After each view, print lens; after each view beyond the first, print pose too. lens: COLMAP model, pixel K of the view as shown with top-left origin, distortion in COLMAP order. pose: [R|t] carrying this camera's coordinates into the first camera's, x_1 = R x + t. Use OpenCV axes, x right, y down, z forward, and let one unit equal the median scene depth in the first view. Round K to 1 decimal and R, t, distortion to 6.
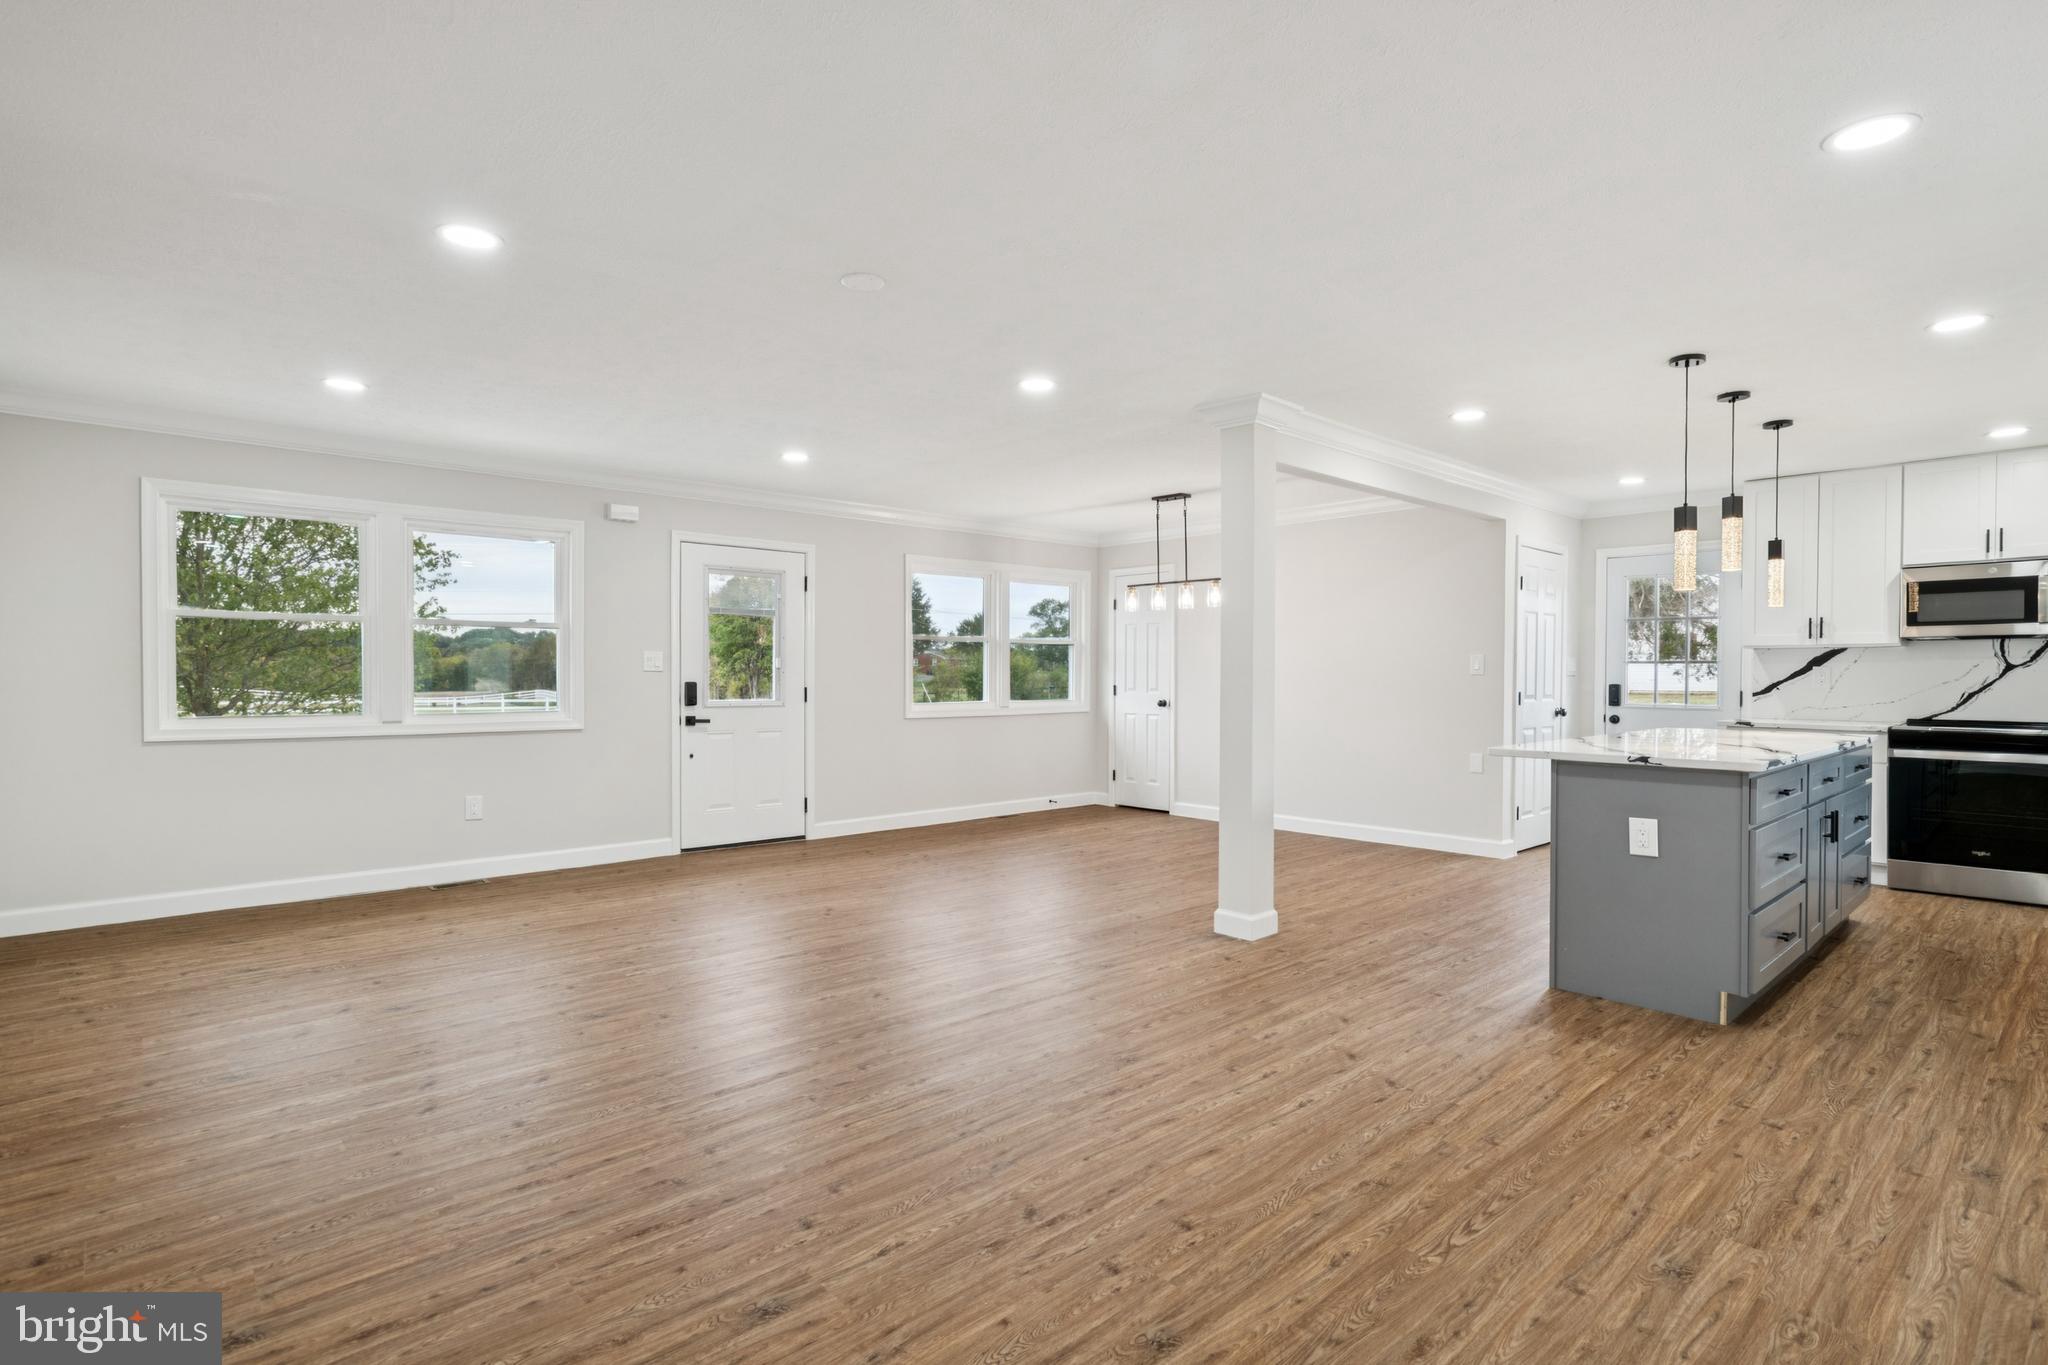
lens RADIAL K [[995.4, 0, 1018.9], [0, 995.4, 684.2], [0, 0, 1]] dist [-0.003692, 0.001245]
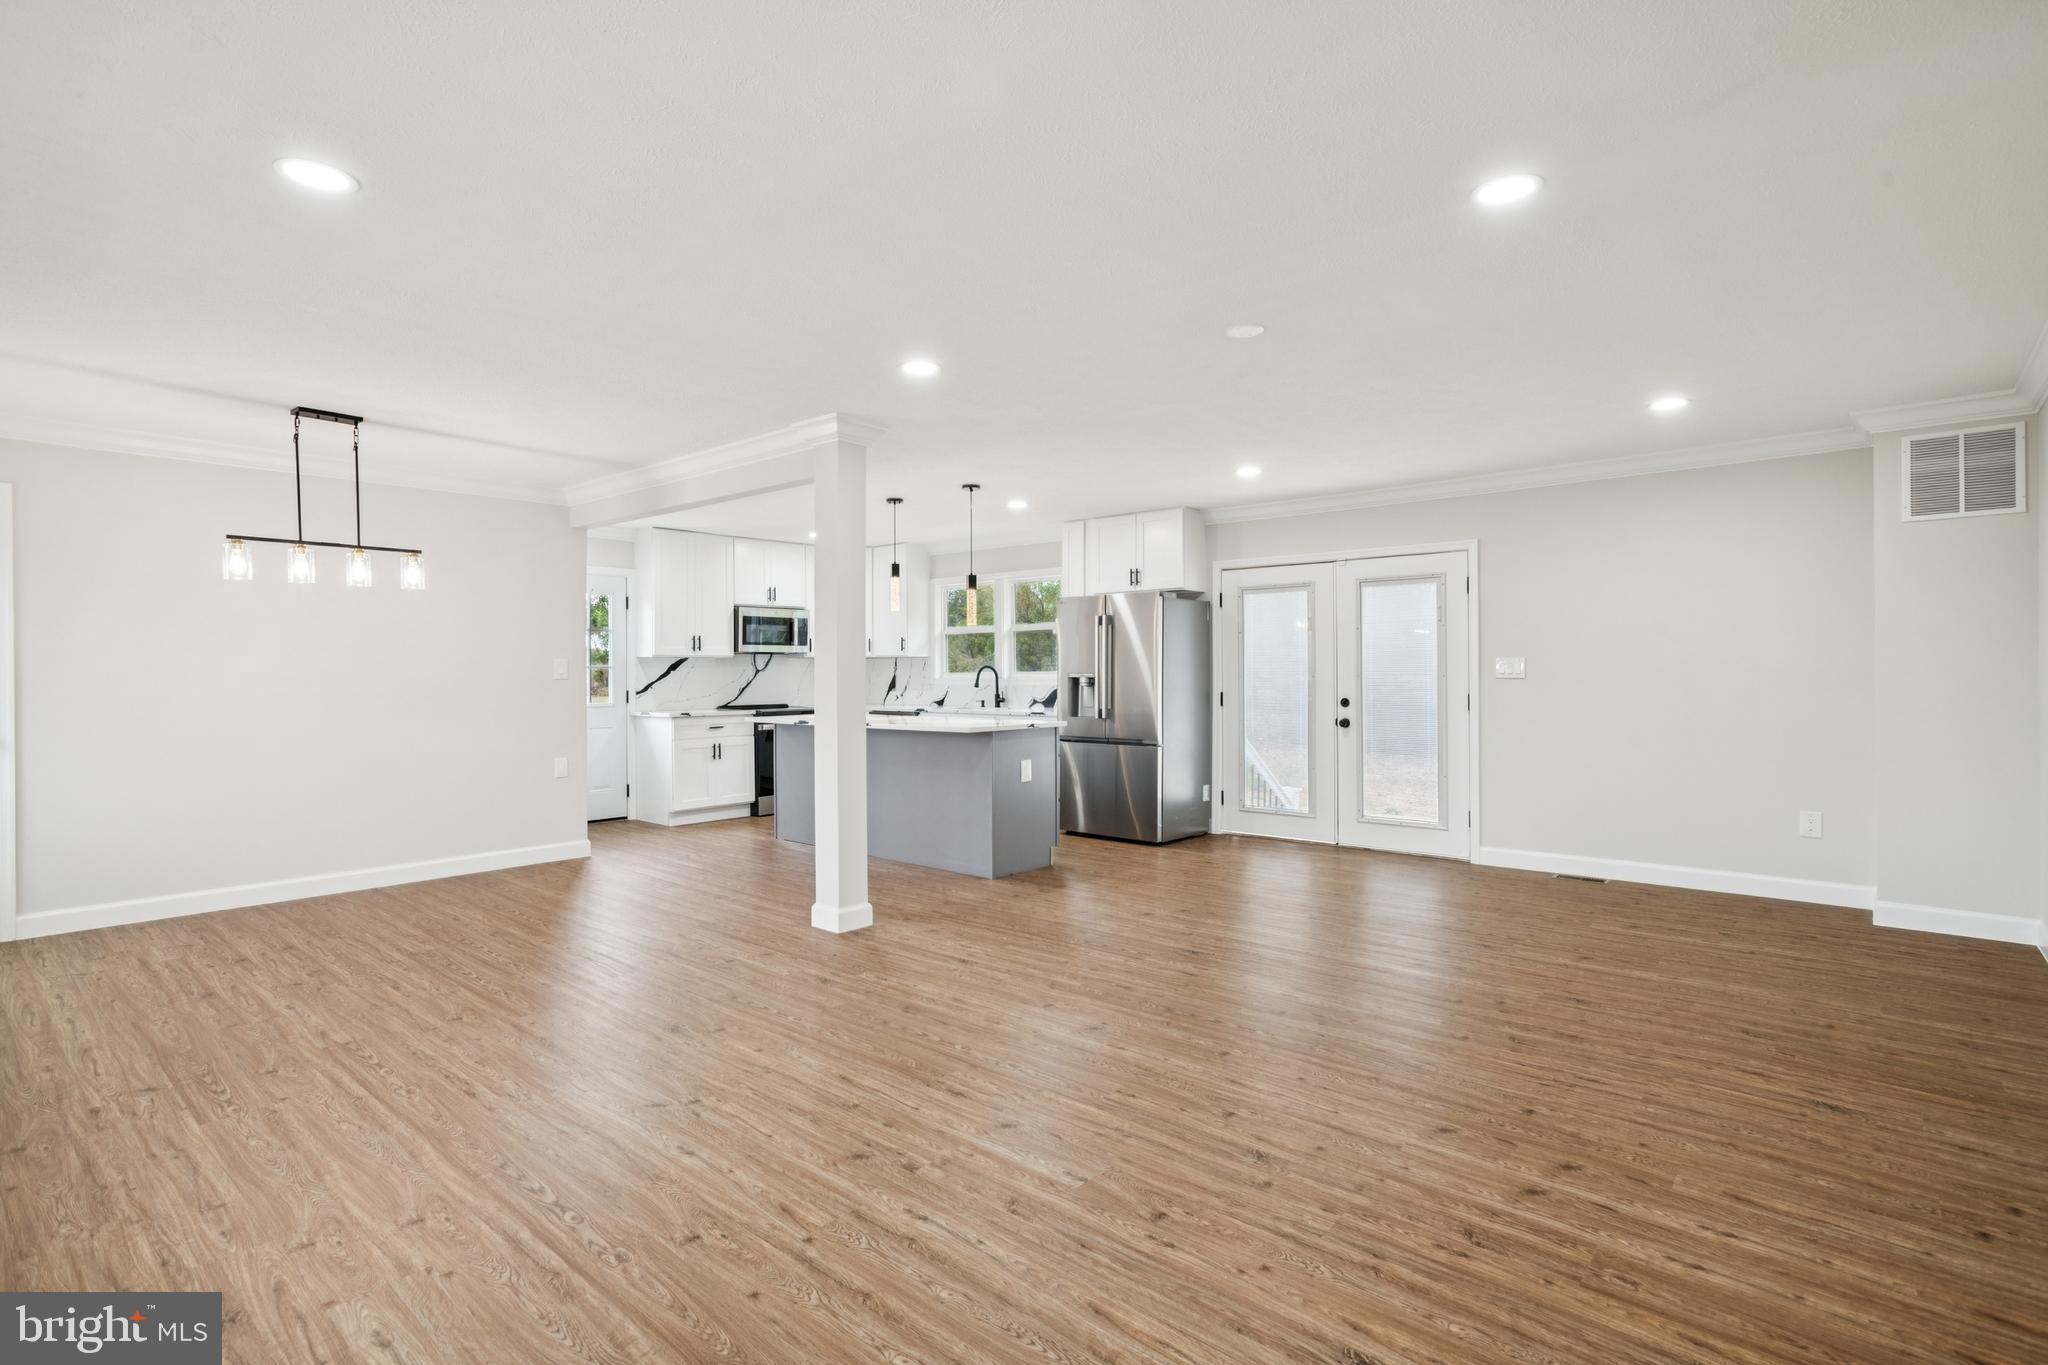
lens RADIAL K [[995.4, 0, 1027.3], [0, 995.4, 671.6], [0, 0, 1]] dist [-0.003692, 0.001245]
pose [[-0.121528, -0.000318, 0.992588, -0.696156], [0.017392, 0.999846, 0.002450, -0.013750], [-0.992436, 0.017561, -0.121503, 0.775617]]
